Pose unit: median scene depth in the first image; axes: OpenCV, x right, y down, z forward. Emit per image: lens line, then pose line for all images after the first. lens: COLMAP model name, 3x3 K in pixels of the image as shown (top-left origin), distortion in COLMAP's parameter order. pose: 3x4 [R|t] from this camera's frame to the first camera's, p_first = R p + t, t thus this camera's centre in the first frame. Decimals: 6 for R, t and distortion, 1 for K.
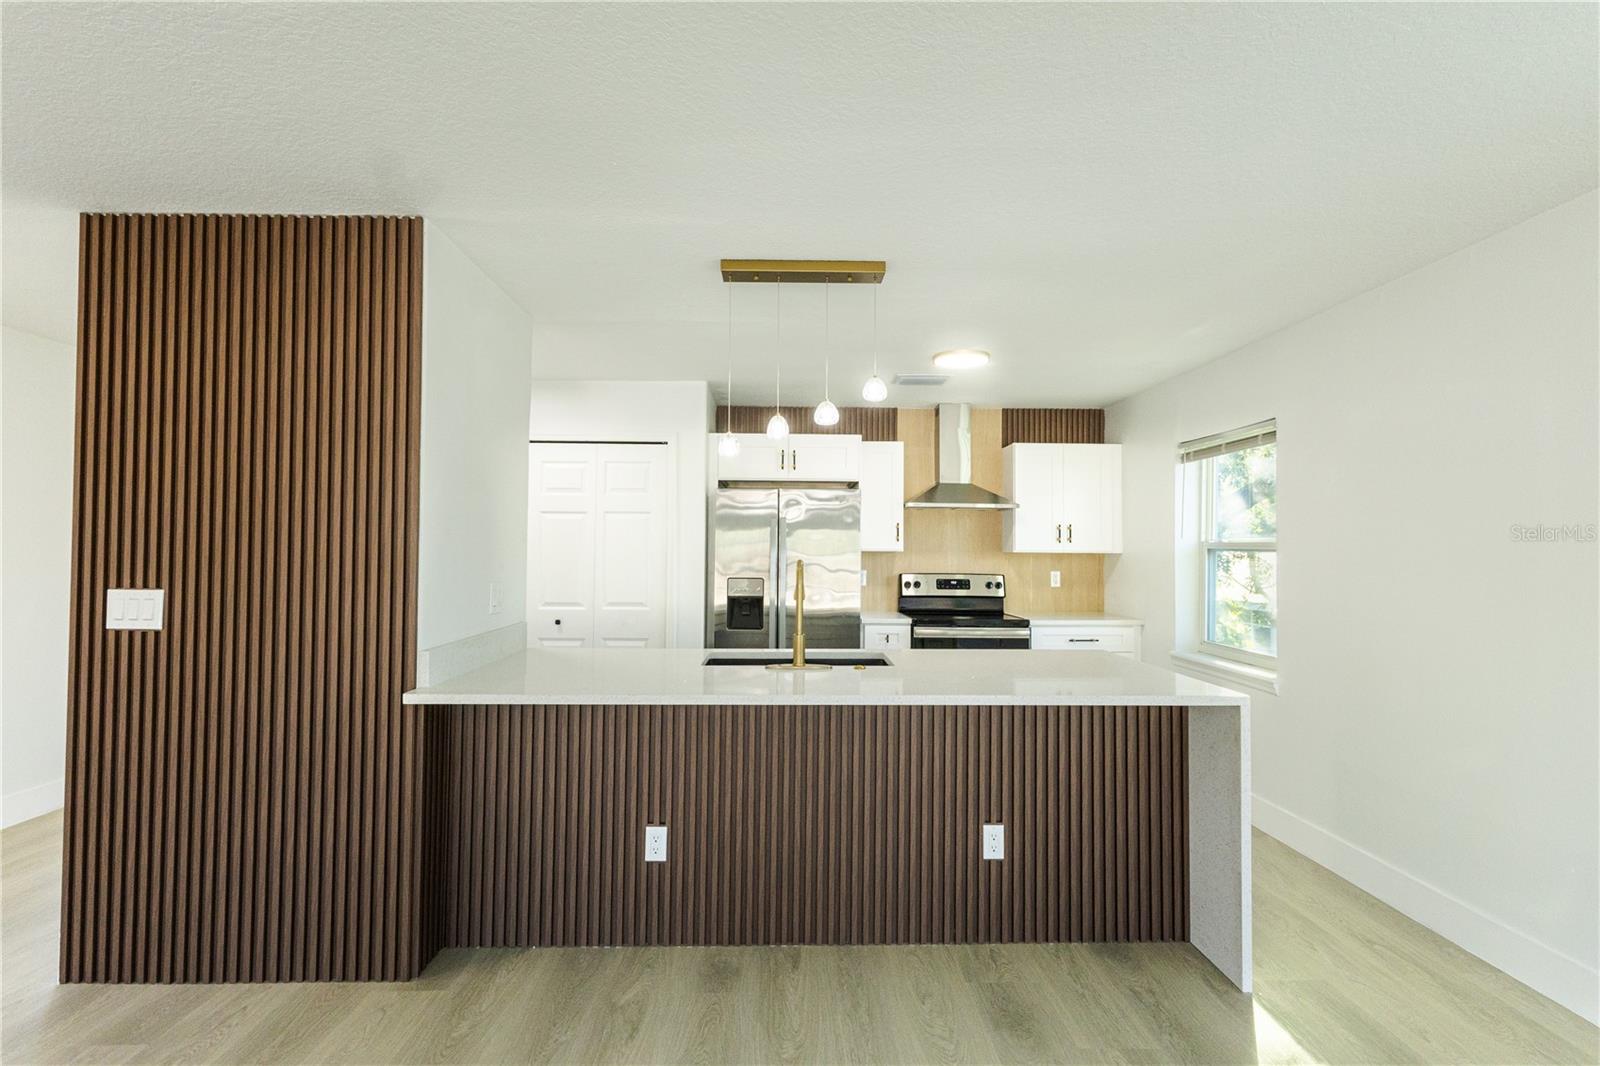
lens RADIAL K [[755.5, 0, 770.8], [0, 755.5, 536.4], [0, 0, 1]] dist [0.005825, -0.000102]
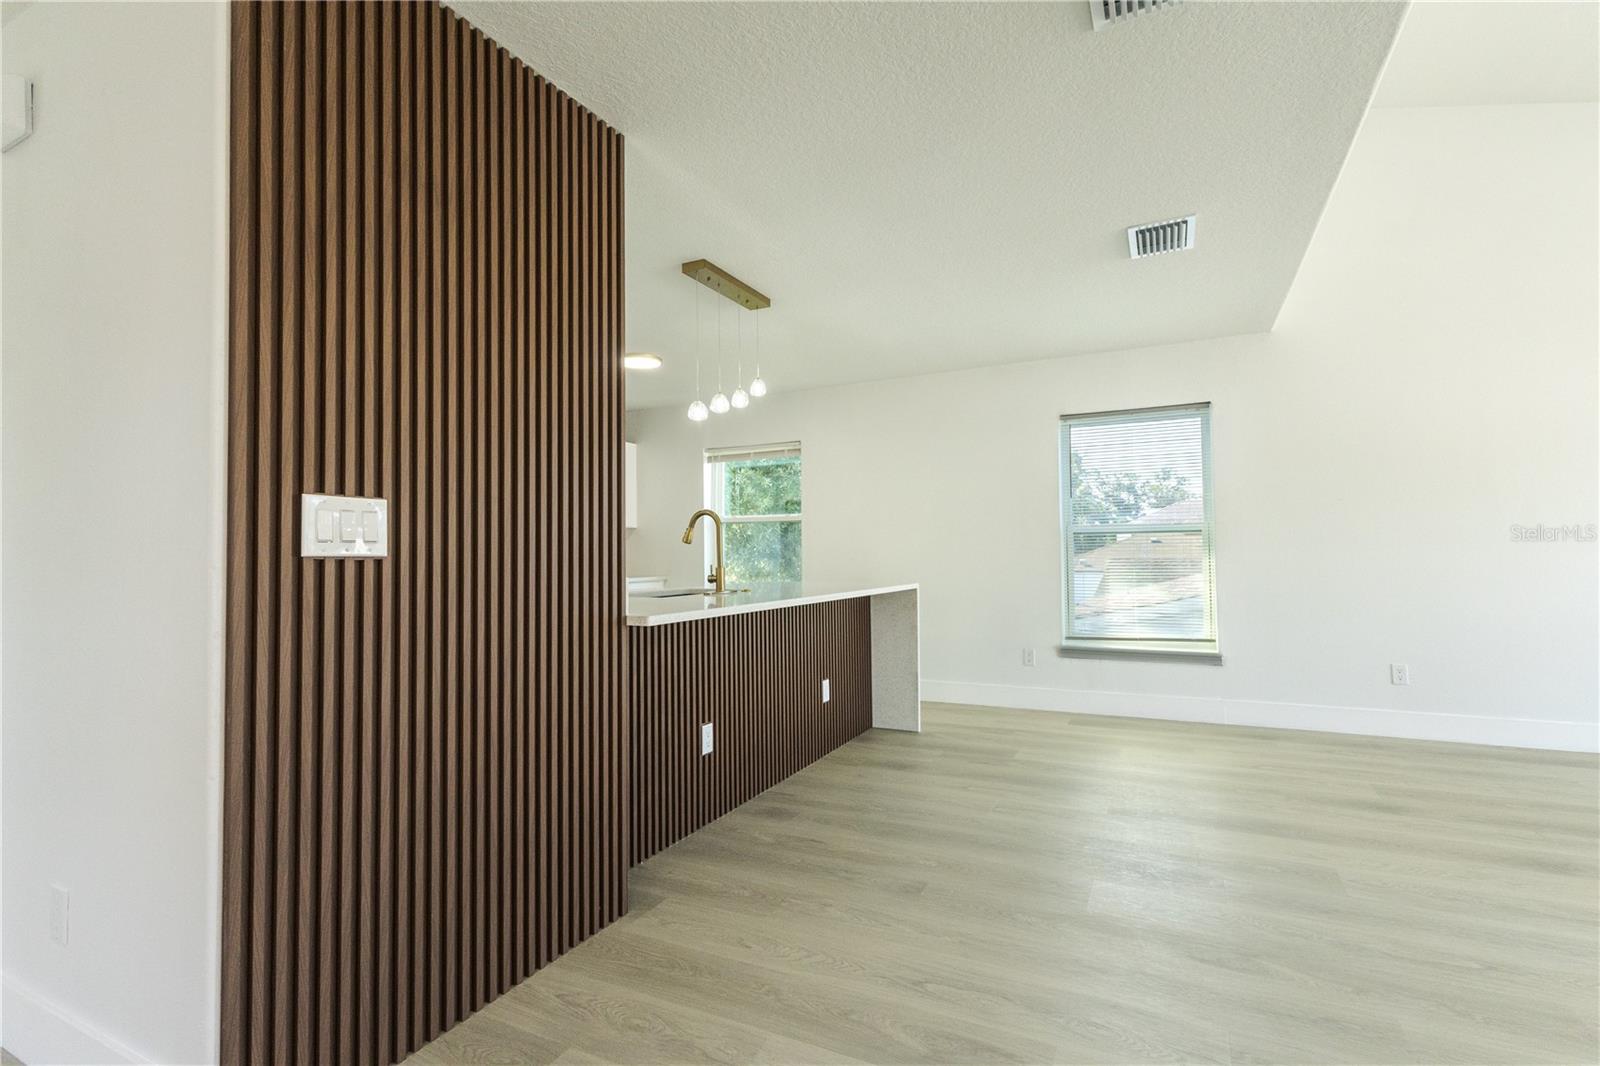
lens RADIAL K [[755.5, 0, 785.2], [0, 755.5, 537.2], [0, 0, 1]] dist [0.005825, -0.000102]
pose [[0.474737, 0.012586, 0.880038, -0.644017], [-0.008103, 0.999918, -0.009930, 0.056699], [-0.880091, -0.002417, 0.474800, 0.184547]]
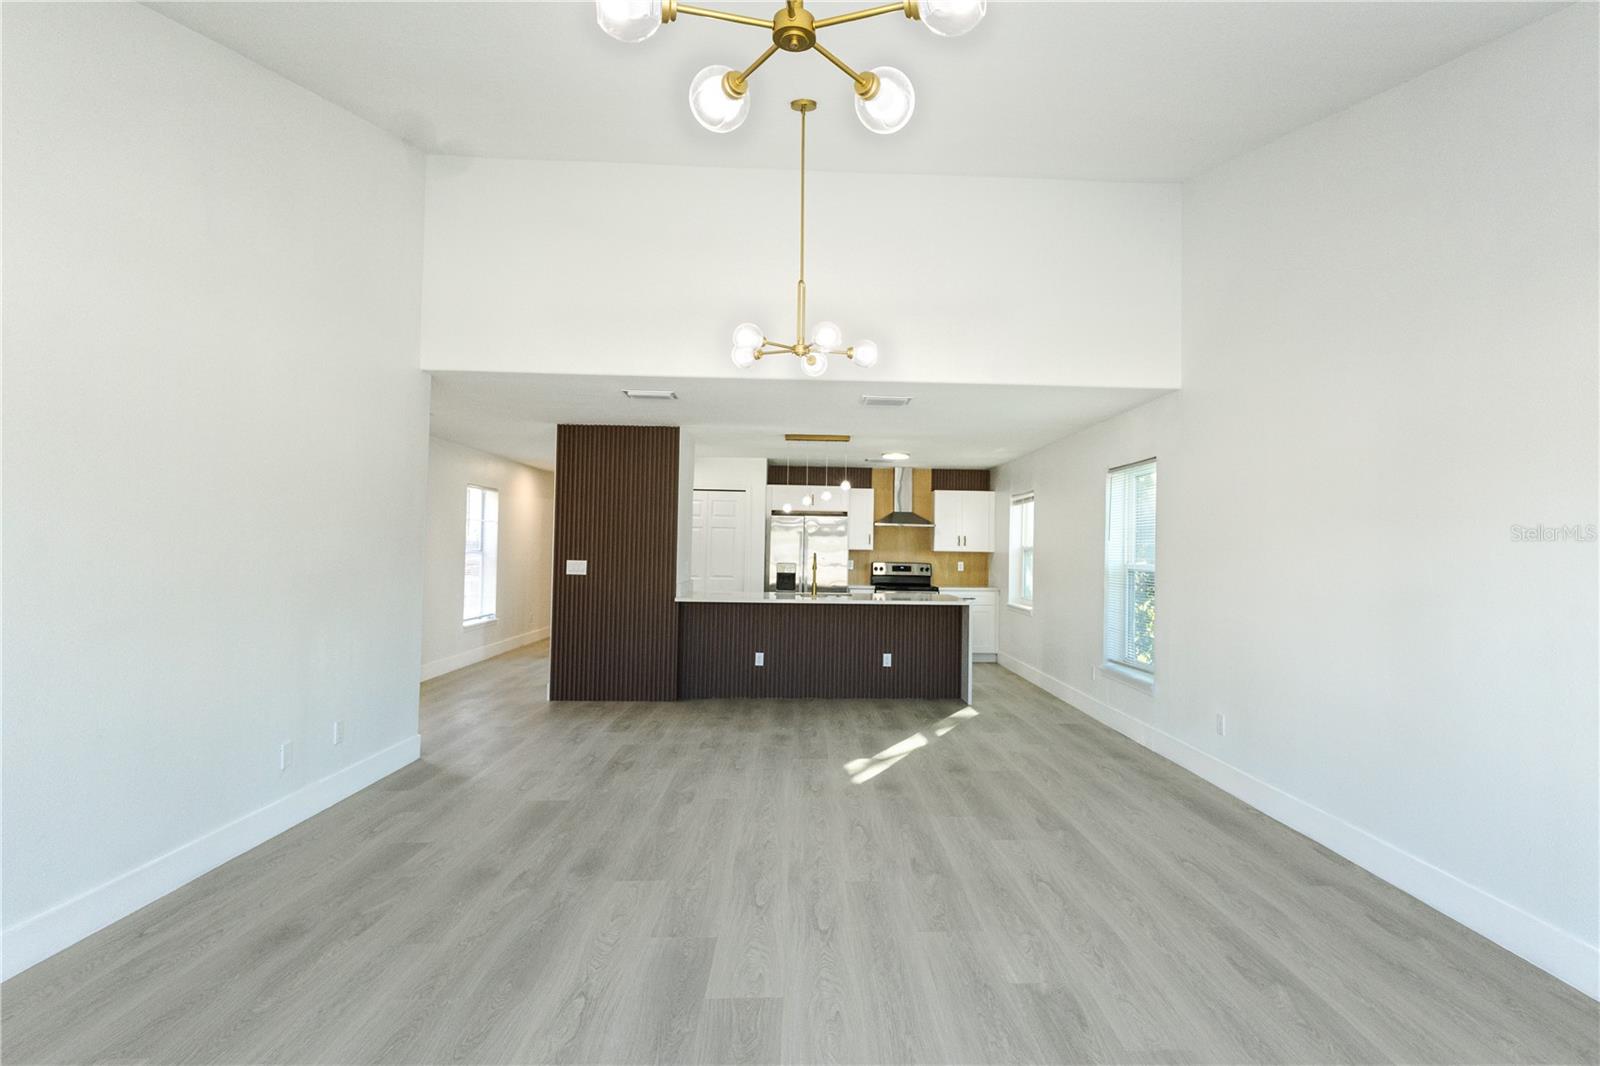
lens RADIAL K [[755.5, 0, 789.1], [0, 755.5, 532.2], [0, 0, 1]] dist [0.005825, -0.000102]
pose [[0.999948, 0.010216, 0.000160, -0.029747], [-0.010215, 0.999943, -0.003164, -0.017264], [-0.000192, 0.003162, 0.999995, -0.929264]]
